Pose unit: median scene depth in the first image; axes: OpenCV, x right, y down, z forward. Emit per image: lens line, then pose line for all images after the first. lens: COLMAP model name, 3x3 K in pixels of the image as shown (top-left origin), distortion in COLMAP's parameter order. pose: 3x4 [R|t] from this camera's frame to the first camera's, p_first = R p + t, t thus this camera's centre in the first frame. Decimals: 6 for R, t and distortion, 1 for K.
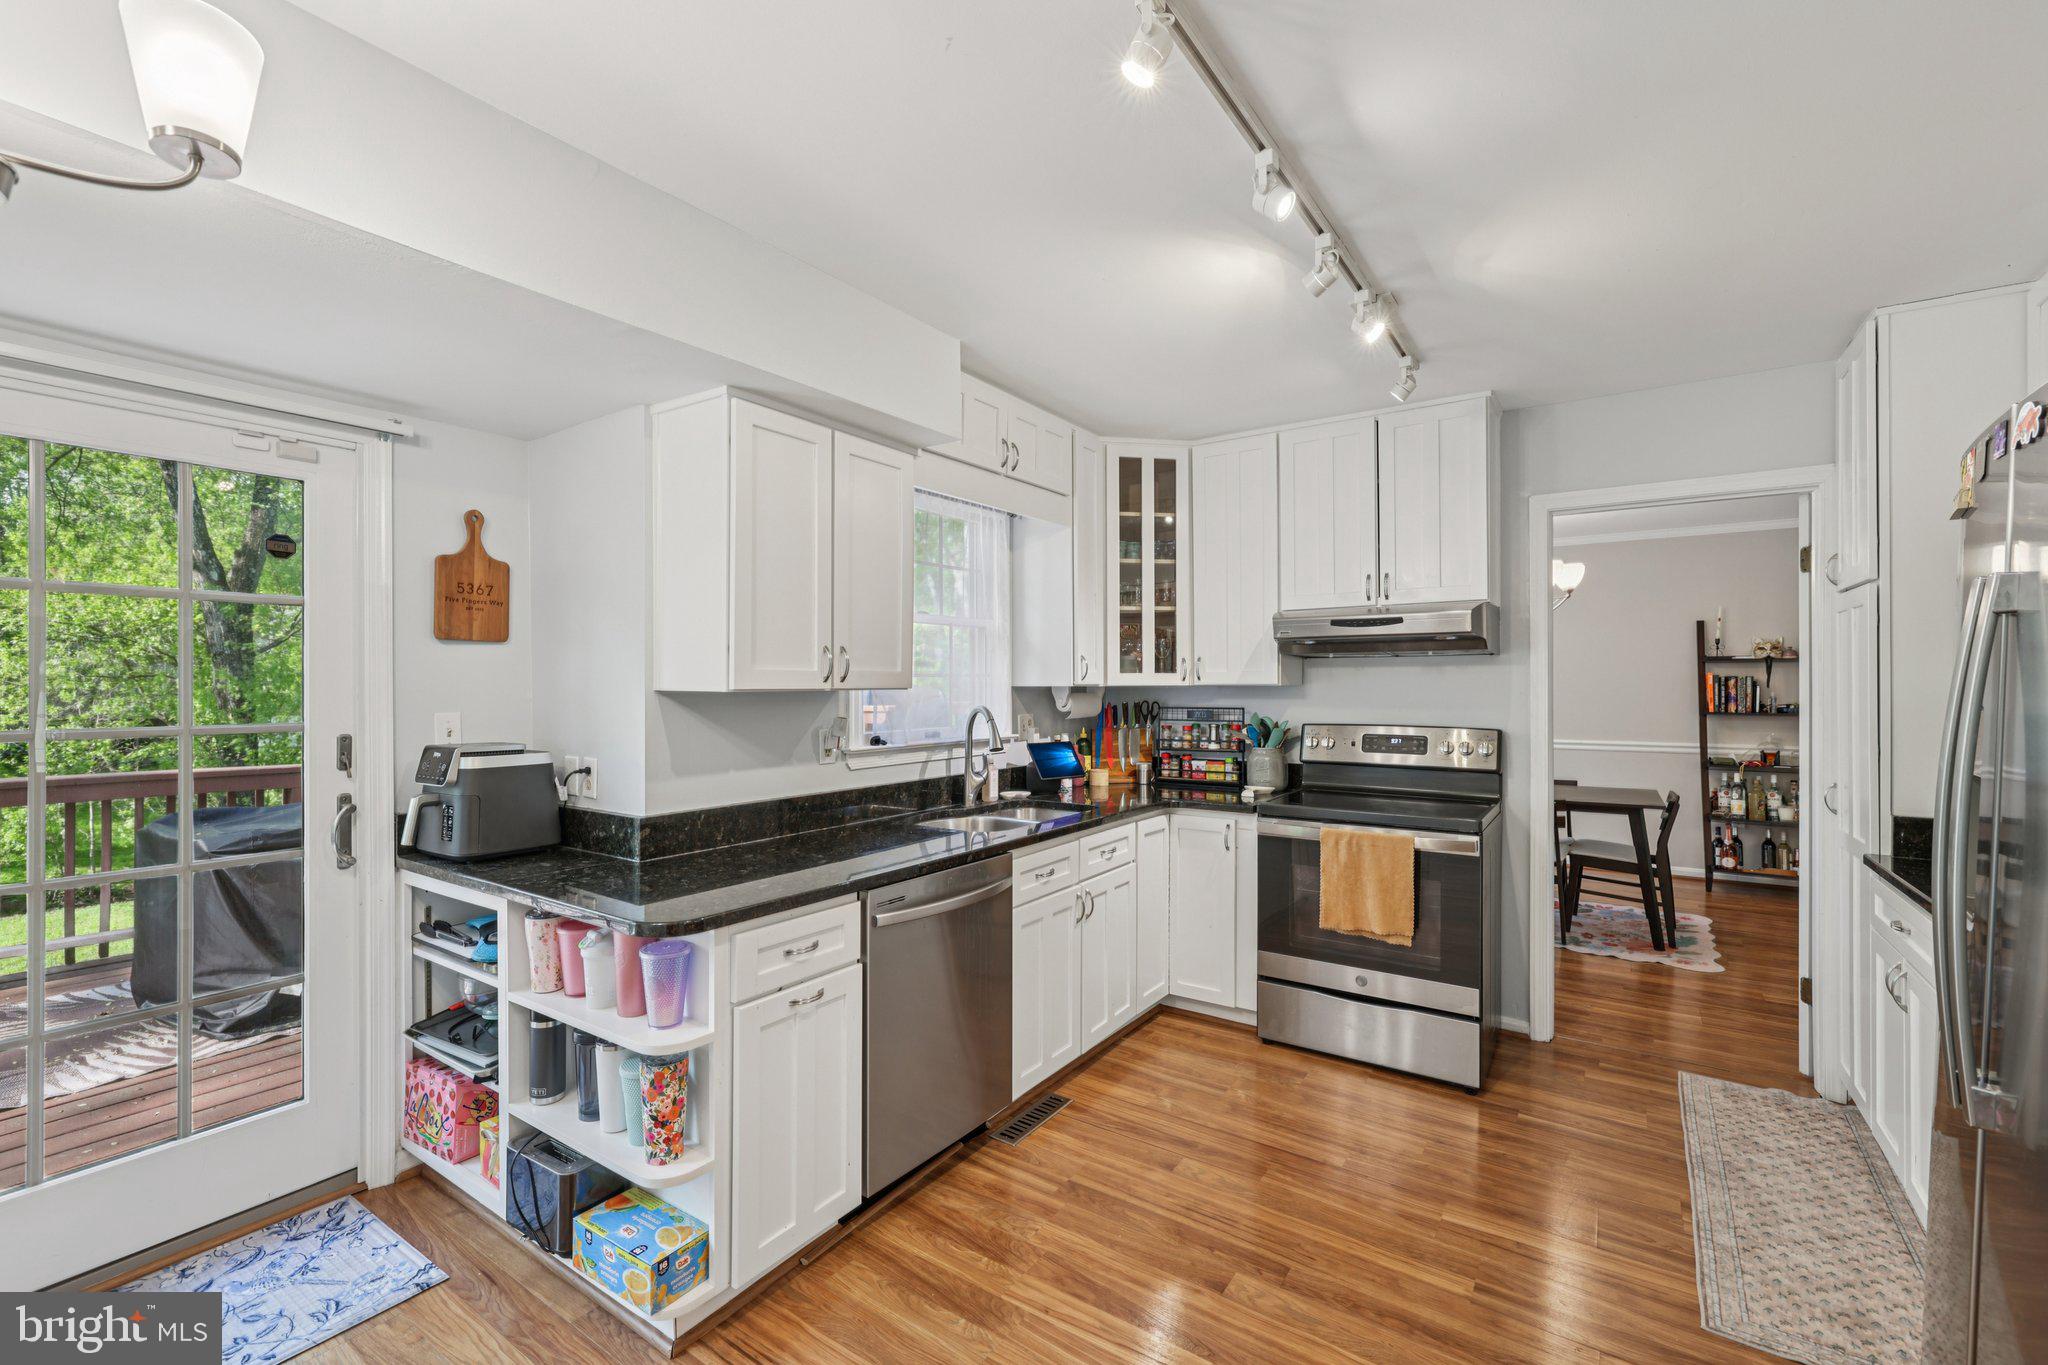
lens RADIAL K [[864.8, 0, 1036.3], [0, 864.8, 683.5], [0, 0, 1]] dist [0.001876, 0.000647]
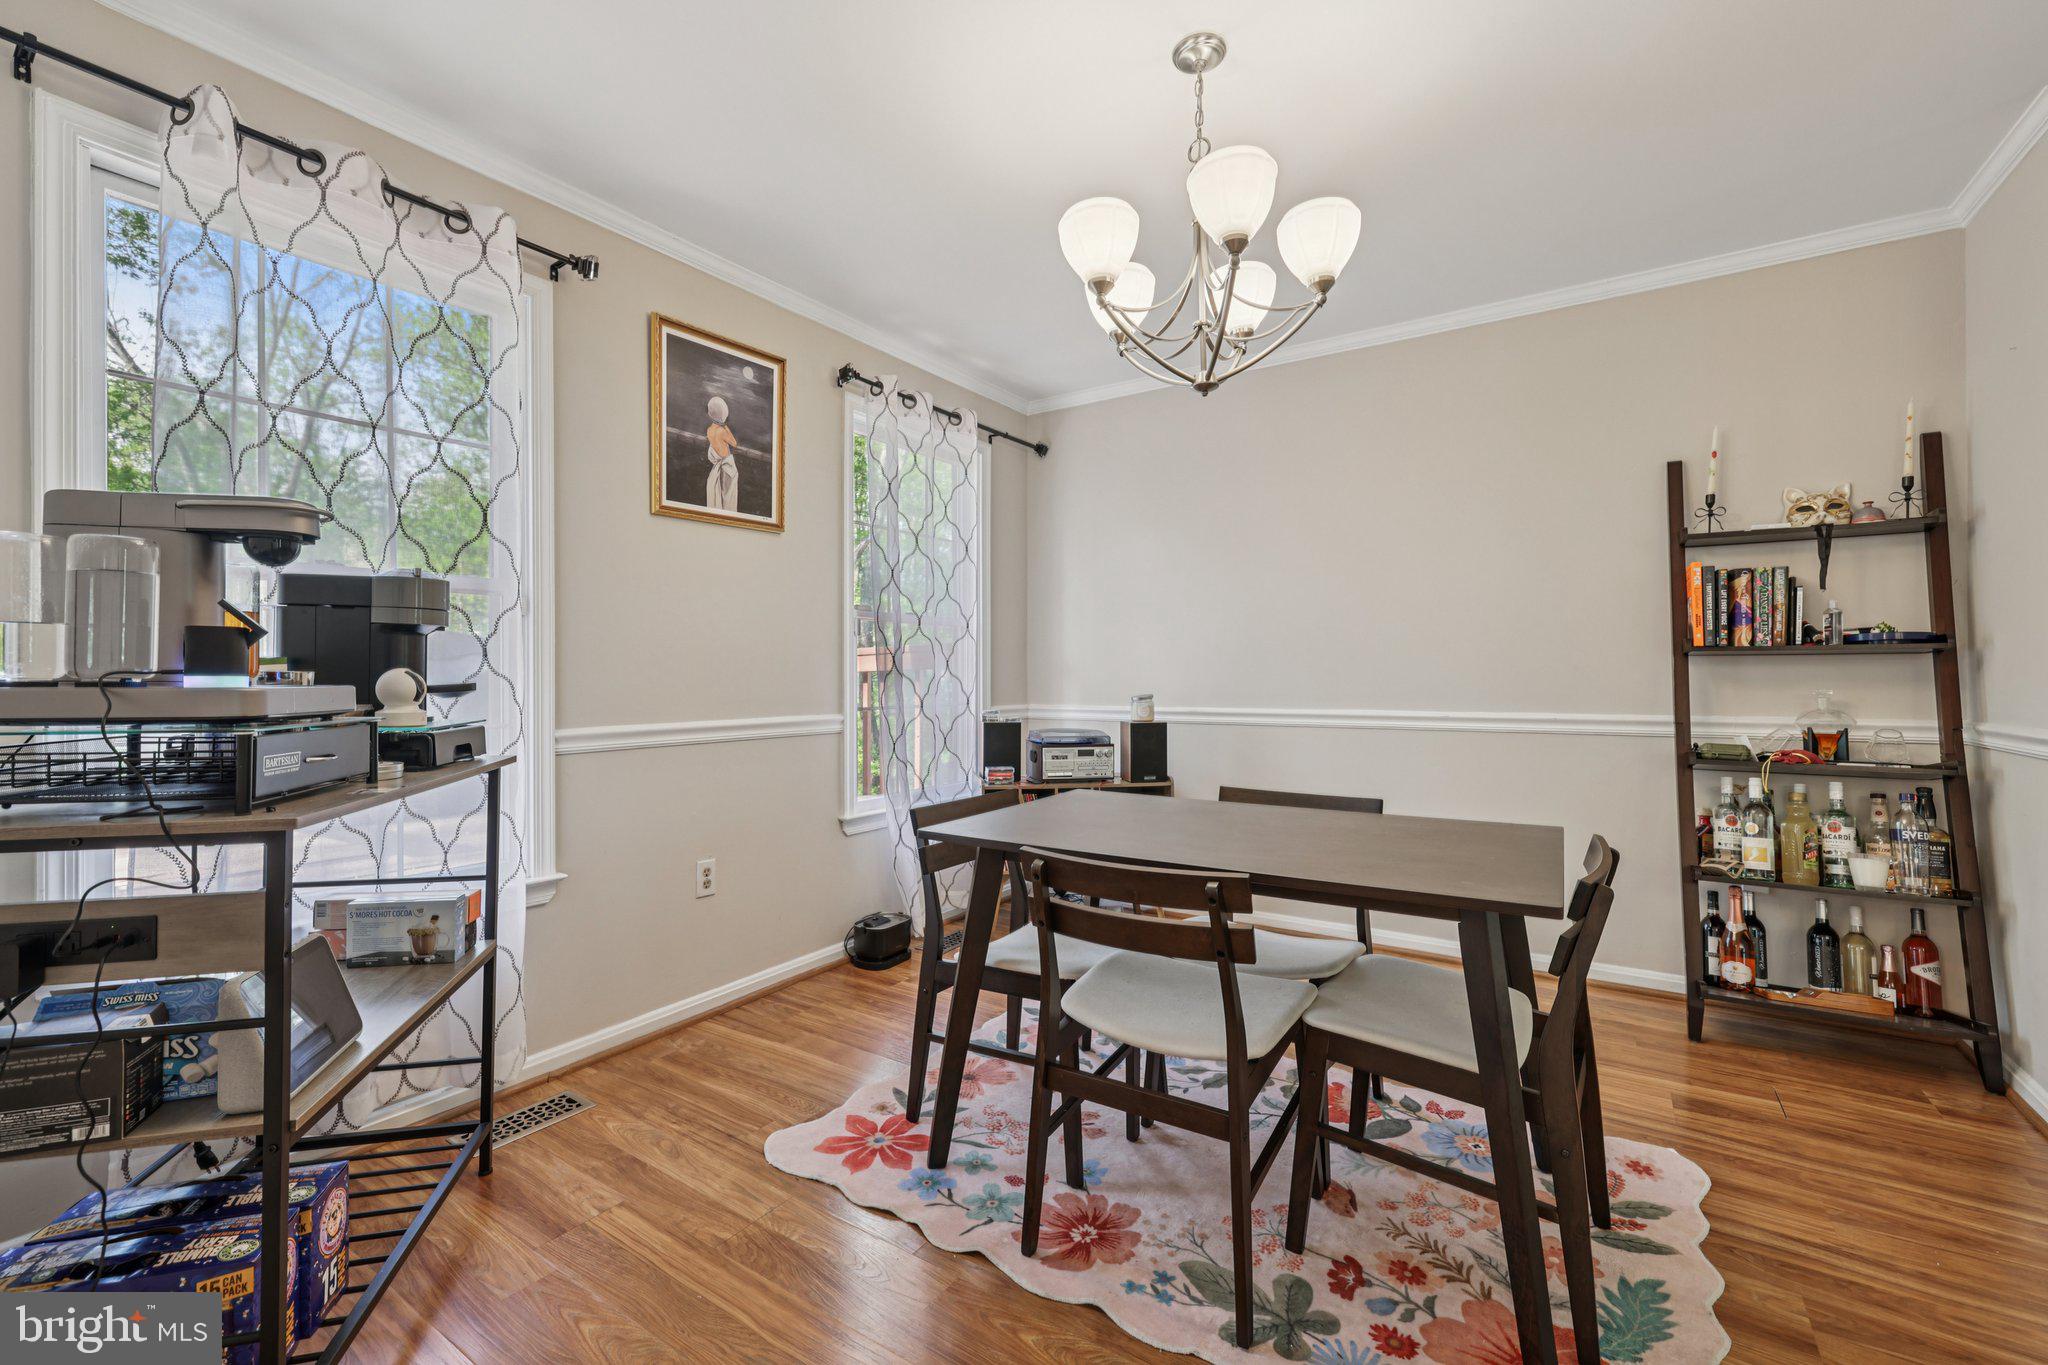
lens RADIAL K [[864.8, 0, 1031.7], [0, 864.8, 666.2], [0, 0, 1]] dist [0.001876, 0.000647]
pose [[0.999835, 0.003227, 0.017881, 0.415570], [-0.003110, 0.999974, -0.006571, 0.048311], [-0.017902, 0.006514, 0.999819, 0.544977]]
